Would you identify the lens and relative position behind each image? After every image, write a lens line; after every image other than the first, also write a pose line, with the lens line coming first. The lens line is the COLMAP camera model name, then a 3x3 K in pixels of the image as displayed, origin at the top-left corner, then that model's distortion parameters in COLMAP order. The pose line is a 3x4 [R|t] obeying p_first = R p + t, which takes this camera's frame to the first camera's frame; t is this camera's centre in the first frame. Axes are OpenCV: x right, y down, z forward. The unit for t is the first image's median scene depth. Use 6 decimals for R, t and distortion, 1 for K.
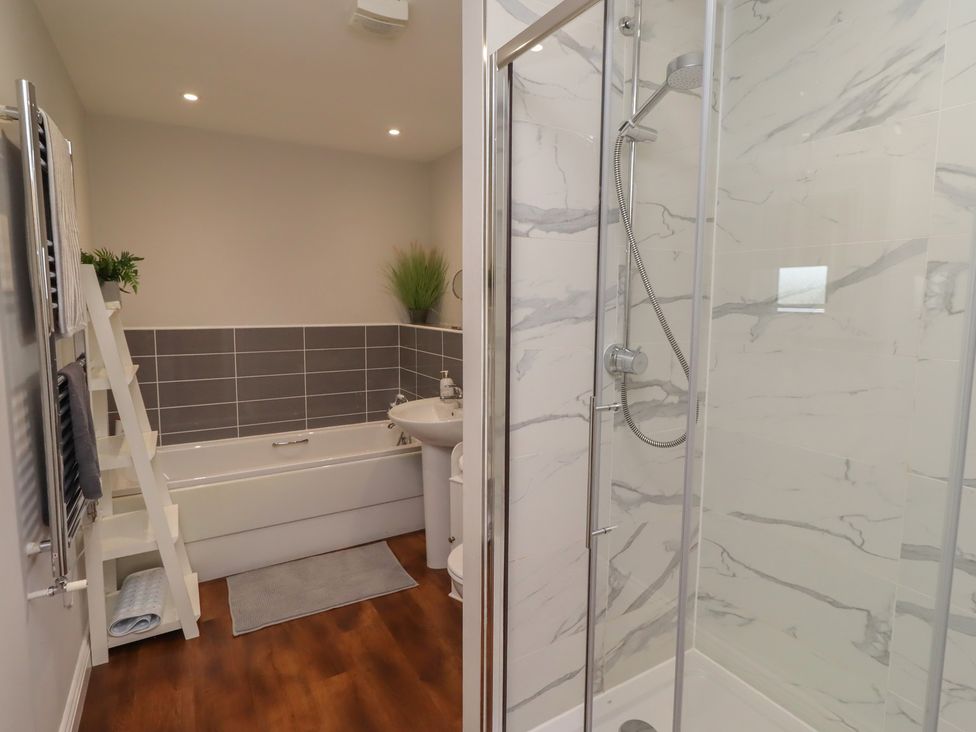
lens RADIAL K [[531.6, 0, 485.0], [0, 531.6, 359.9], [0, 0, 1]] dist [0.002668, 0.000969]
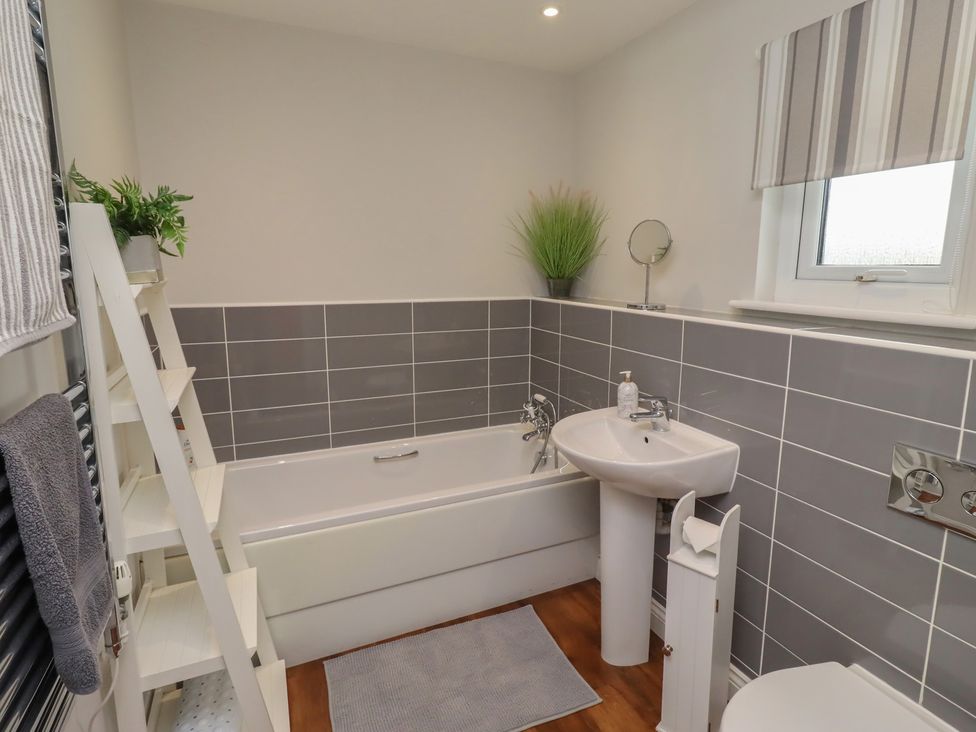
lens RADIAL K [[531.6, 0, 489.4], [0, 531.6, 363.1], [0, 0, 1]] dist [0.002668, 0.000969]
pose [[0.993483, 0.018721, -0.112433, -0.172184], [-0.010627, 0.997337, 0.072159, -0.036963], [0.113484, -0.070494, 0.991036, 0.311120]]
